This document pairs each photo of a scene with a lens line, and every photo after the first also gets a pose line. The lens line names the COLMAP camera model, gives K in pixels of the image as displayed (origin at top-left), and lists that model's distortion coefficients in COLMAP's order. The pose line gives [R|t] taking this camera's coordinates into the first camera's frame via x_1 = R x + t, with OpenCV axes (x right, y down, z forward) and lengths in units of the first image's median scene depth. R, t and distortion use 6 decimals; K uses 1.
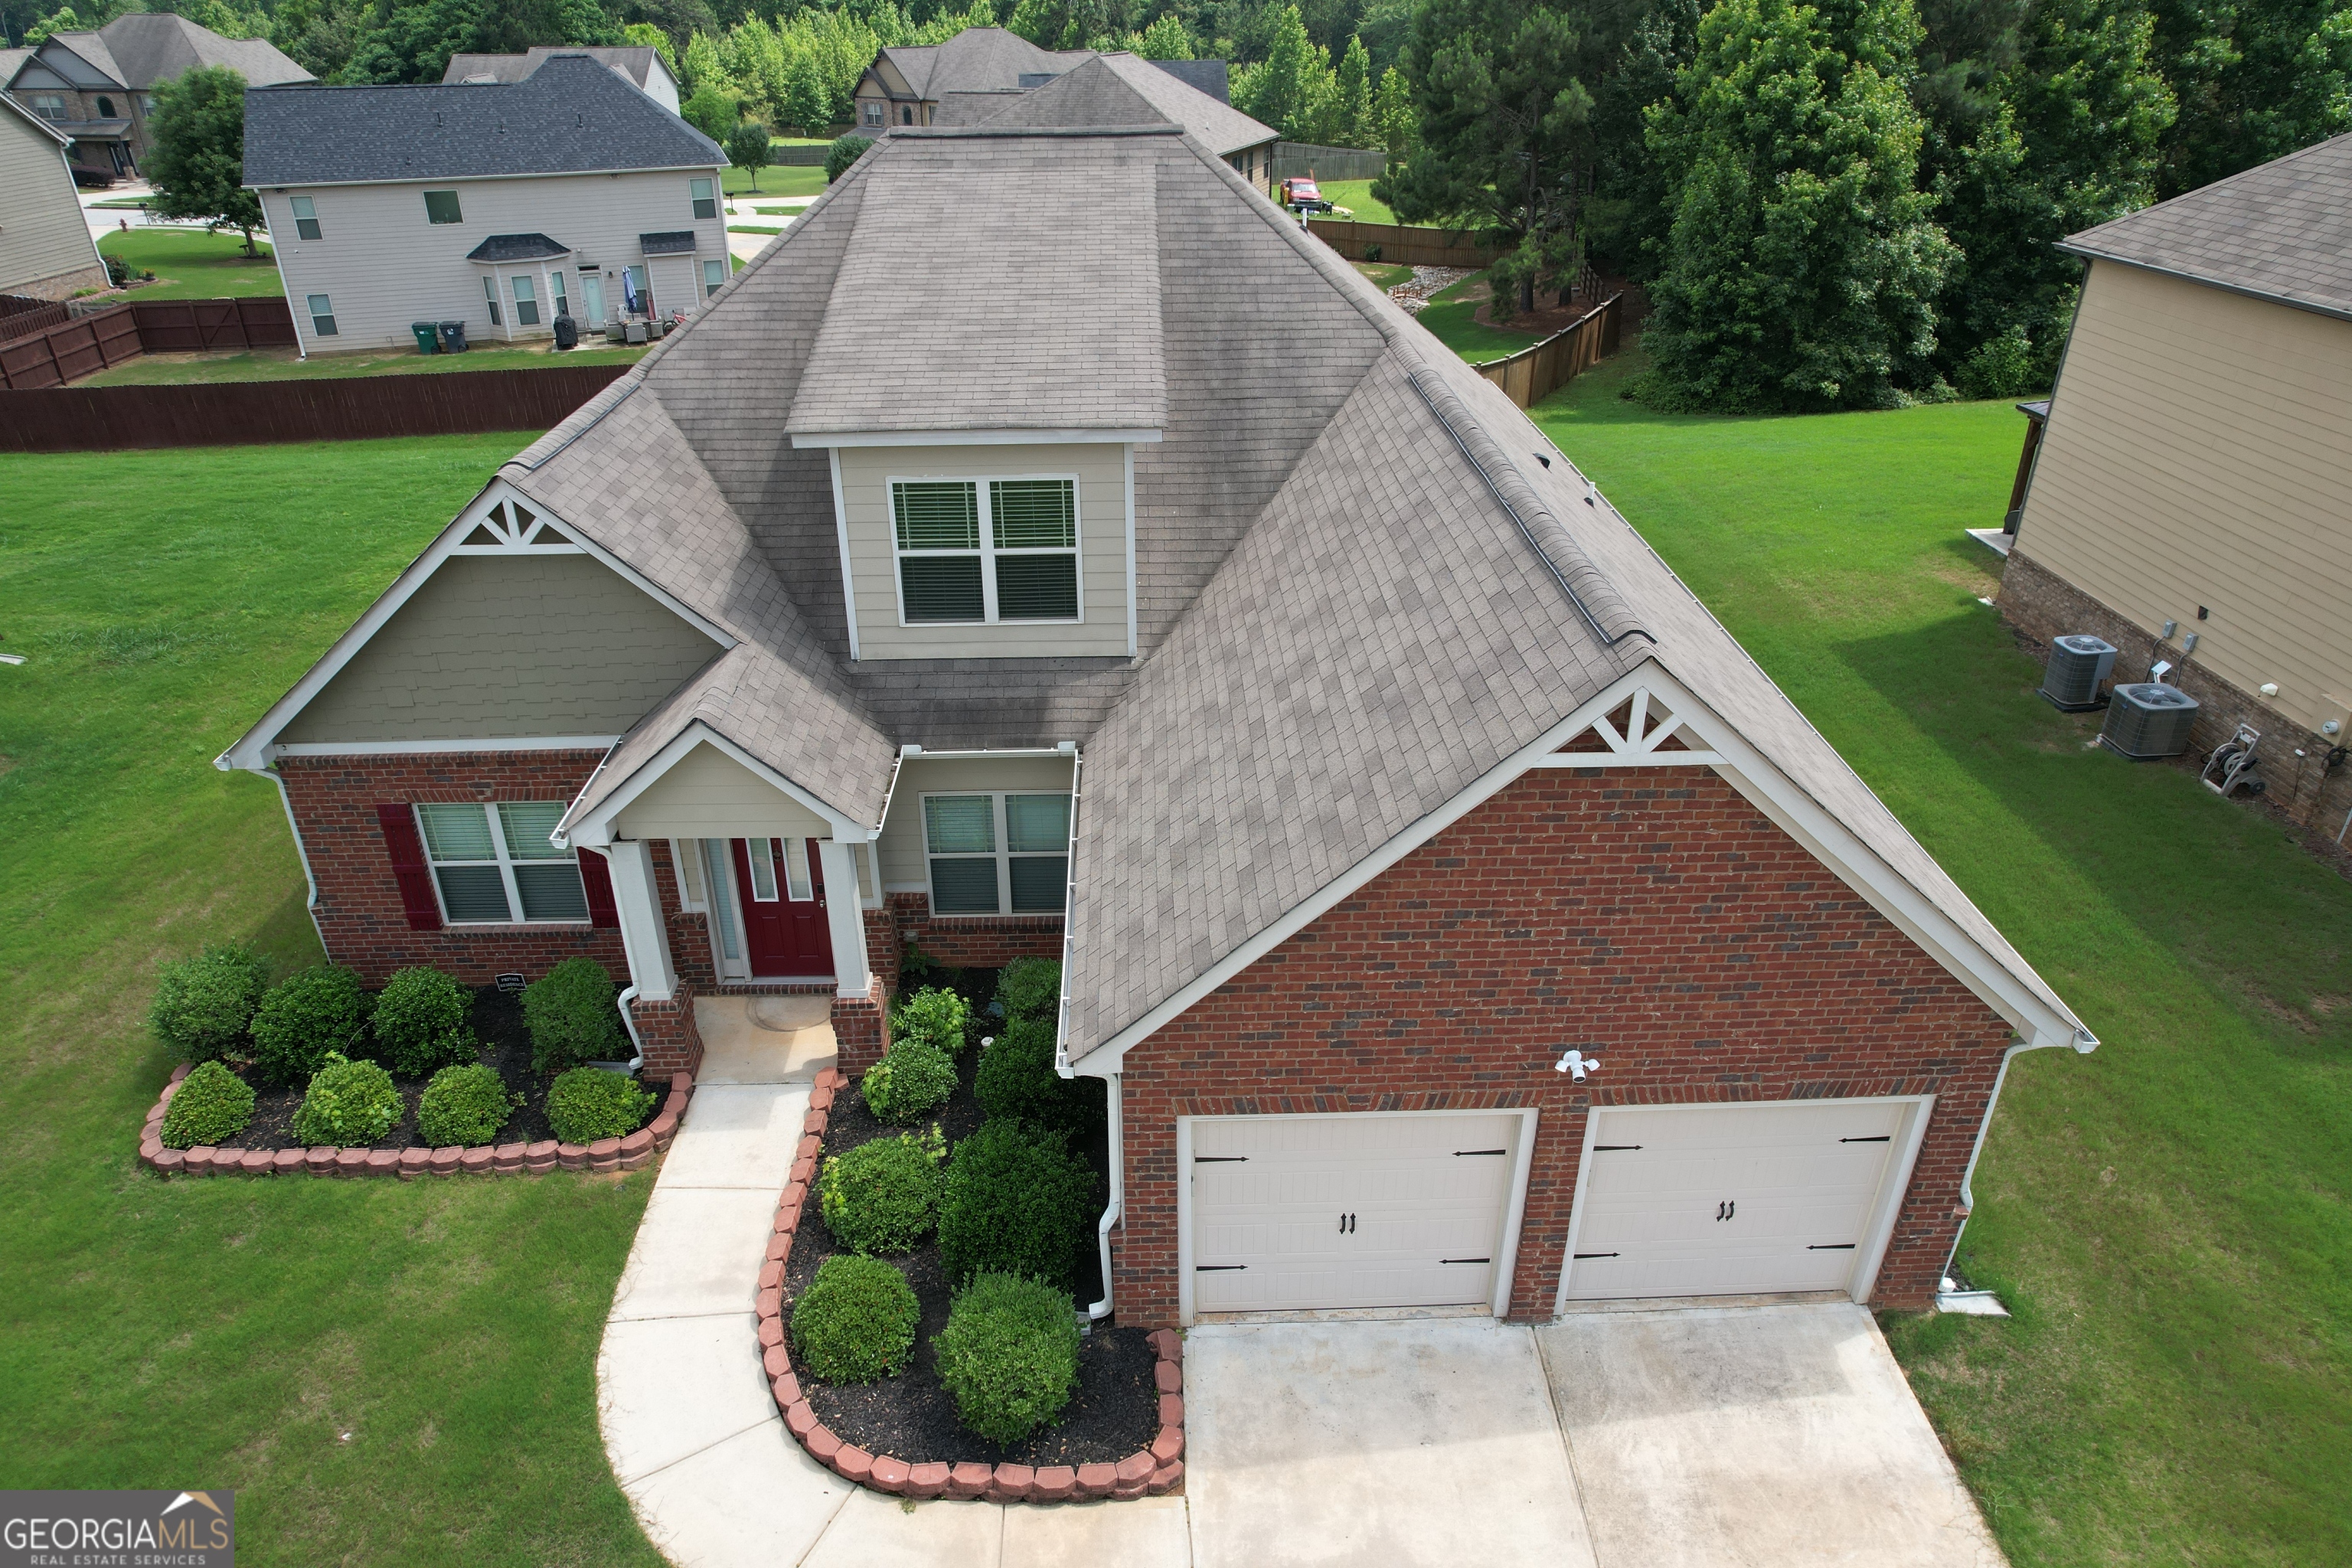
lens RADIAL K [[1503.5, 0, 1173.2], [0, 1503.5, 790.2], [0, 0, 1]] dist [-0.077067, 0.069318]
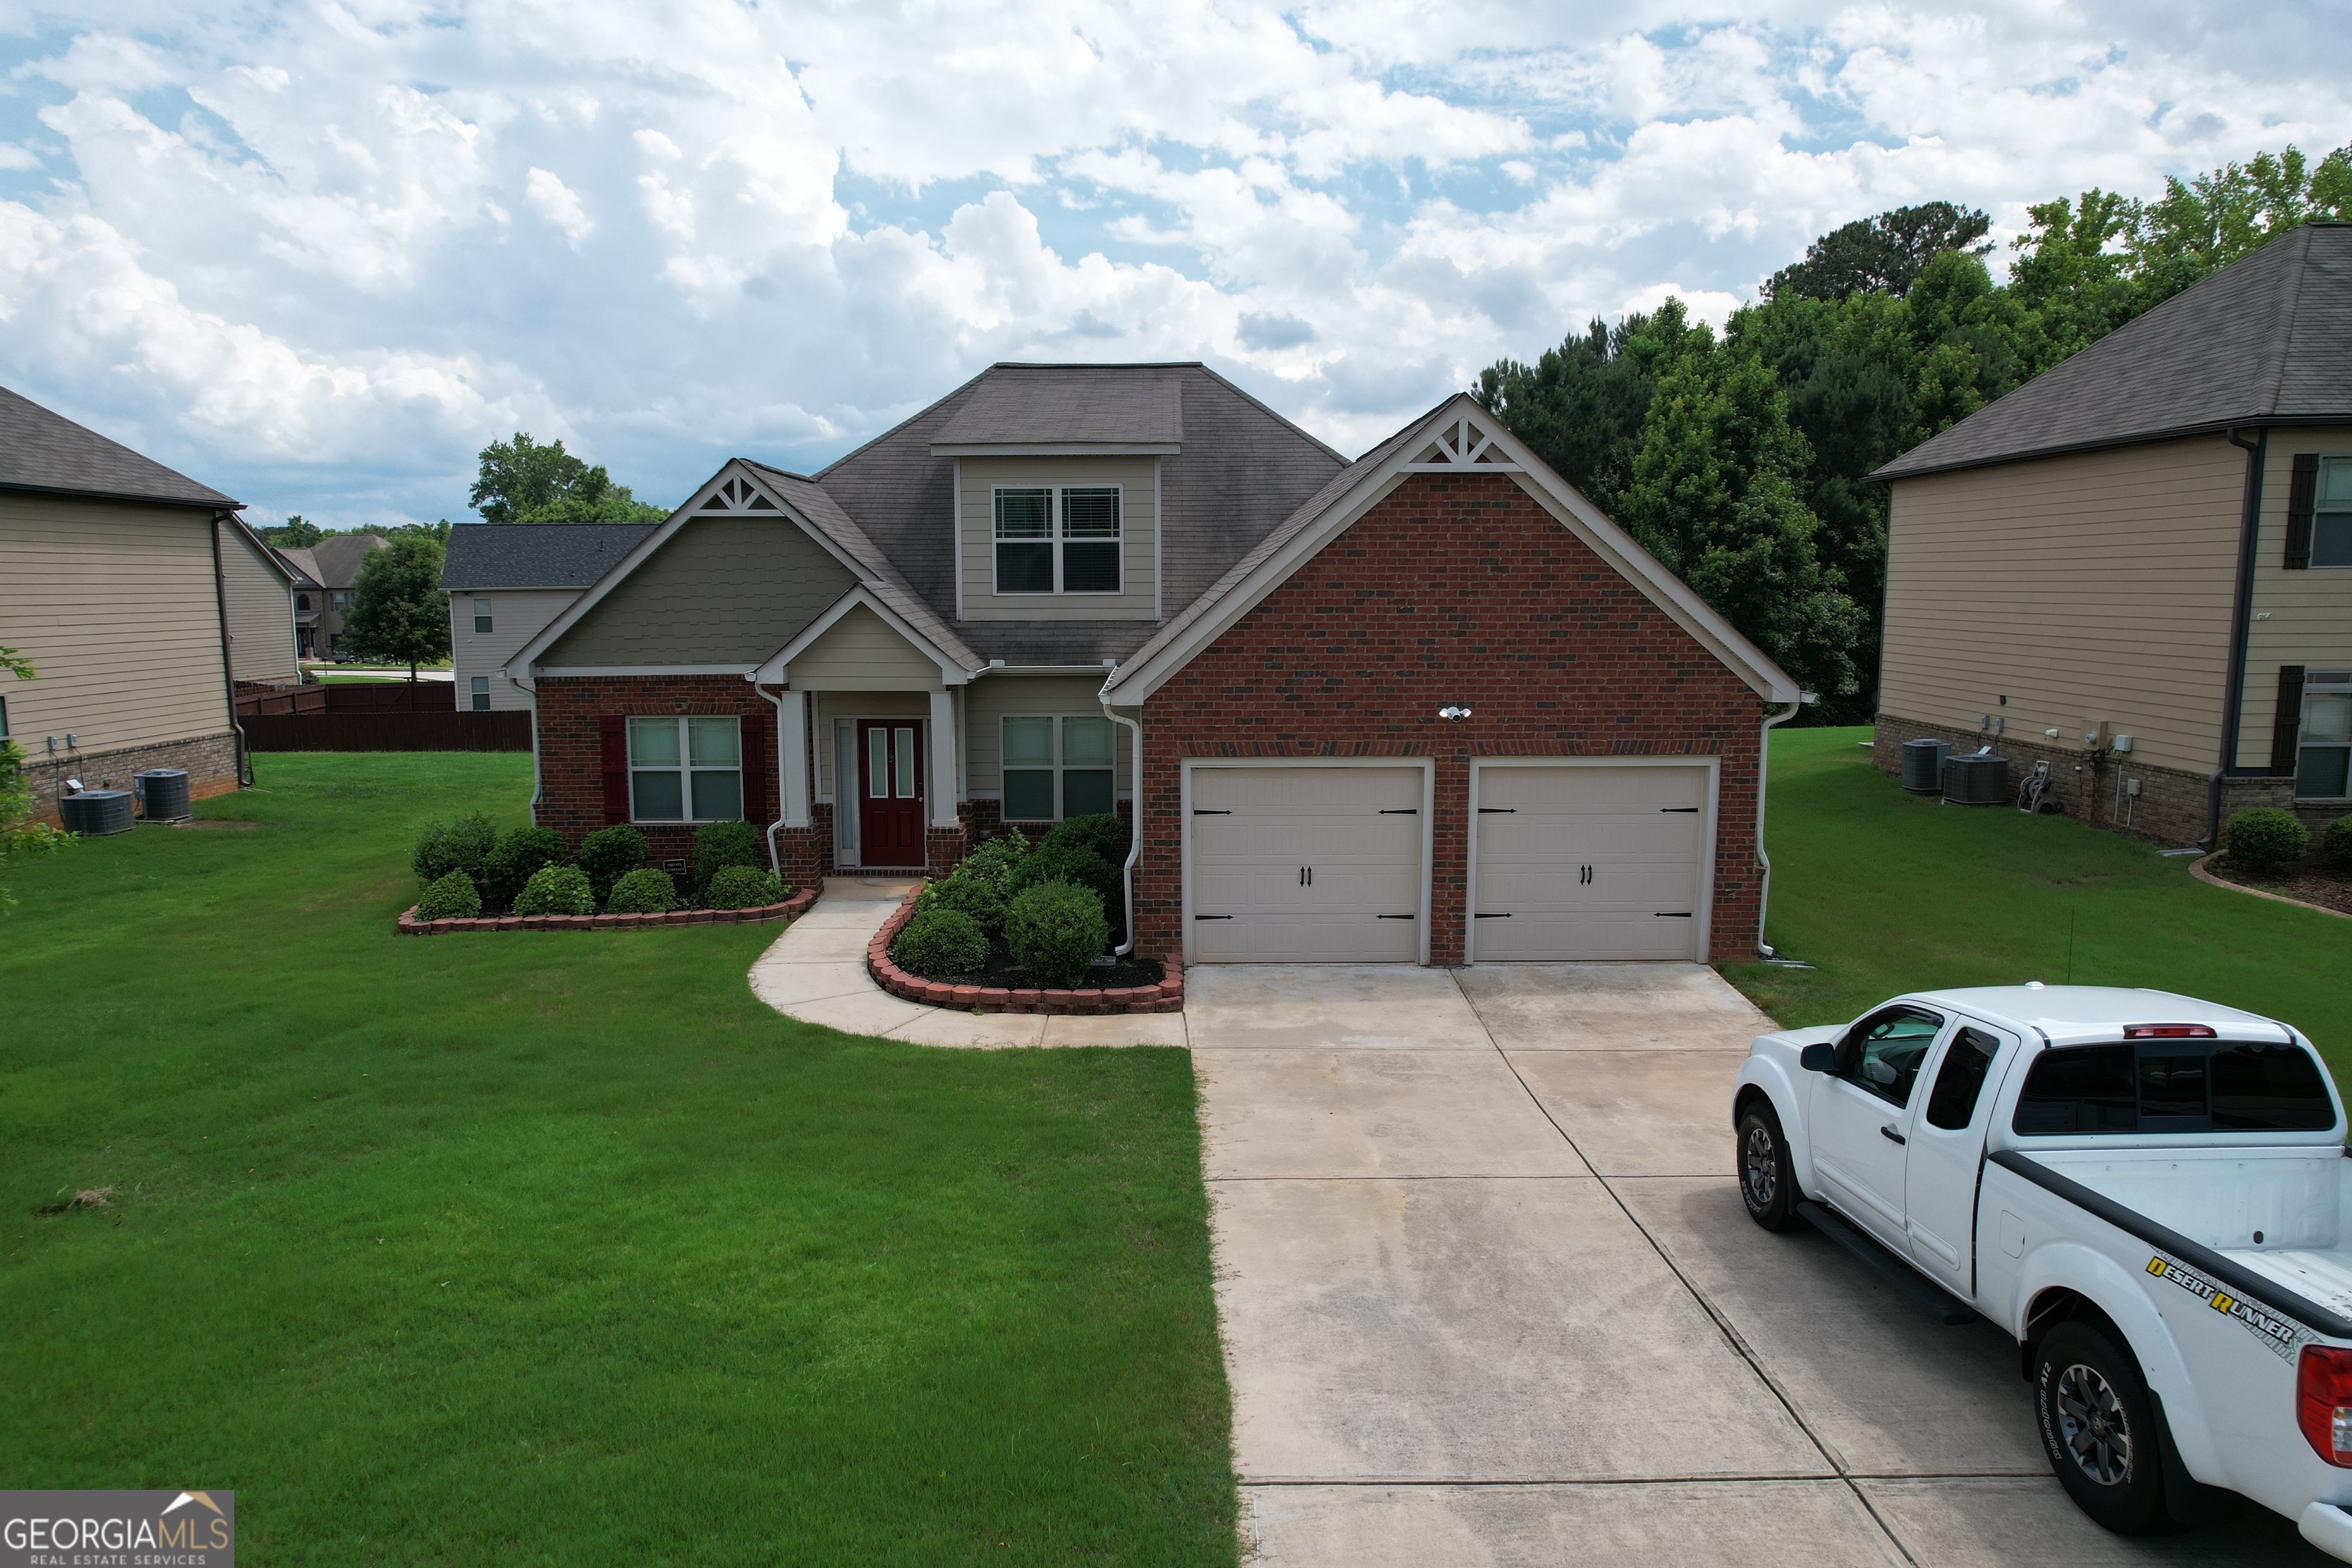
lens RADIAL K [[1503.5, 0, 1173.2], [0, 1503.5, 790.2], [0, 0, 1]] dist [-0.077067, 0.069318]
pose [[0.999621, 0.004644, -0.027125, 0.027402], [-0.013786, 0.937577, -0.347505, 0.589394], [0.023817, 0.347747, 0.937286, -0.268877]]
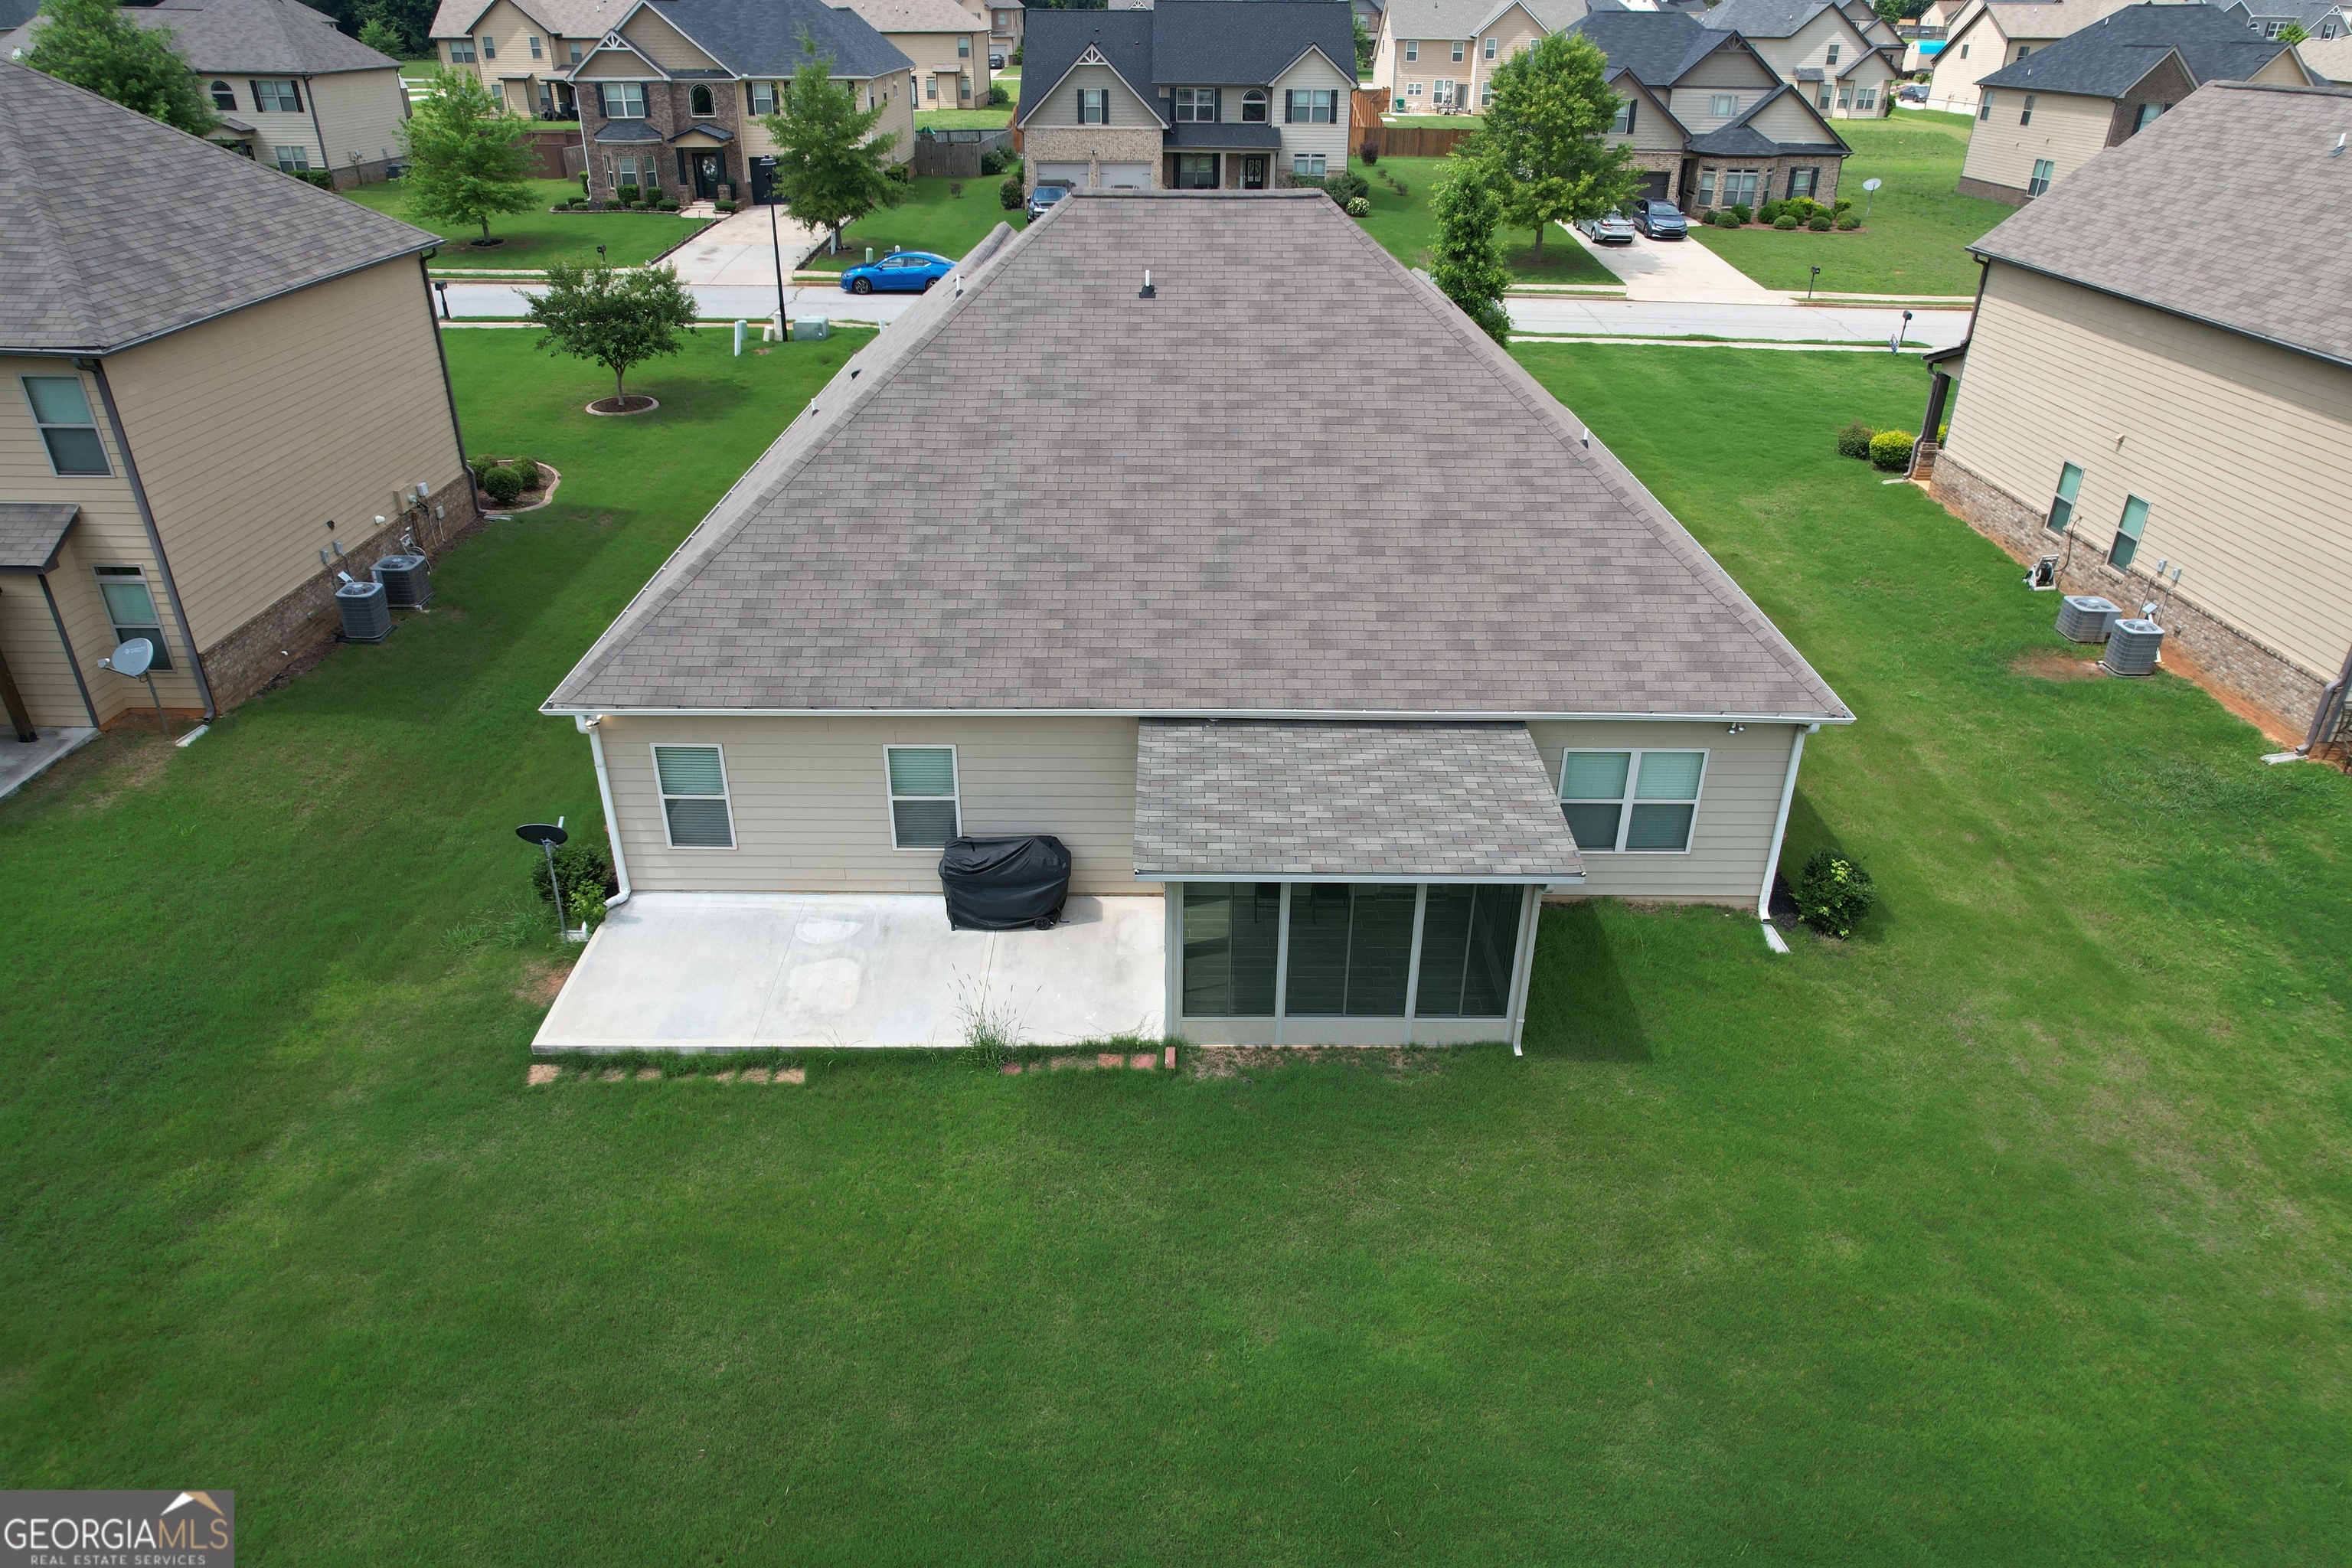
lens RADIAL K [[1503.5, 0, 1173.2], [0, 1503.5, 790.2], [0, 0, 1]] dist [-0.077067, 0.069318]
pose [[-0.999505, -0.016242, 0.026931, -0.152865], [0.013449, 0.553337, 0.832849, -1.588606], [-0.028429, 0.832799, -0.552845, 2.790992]]
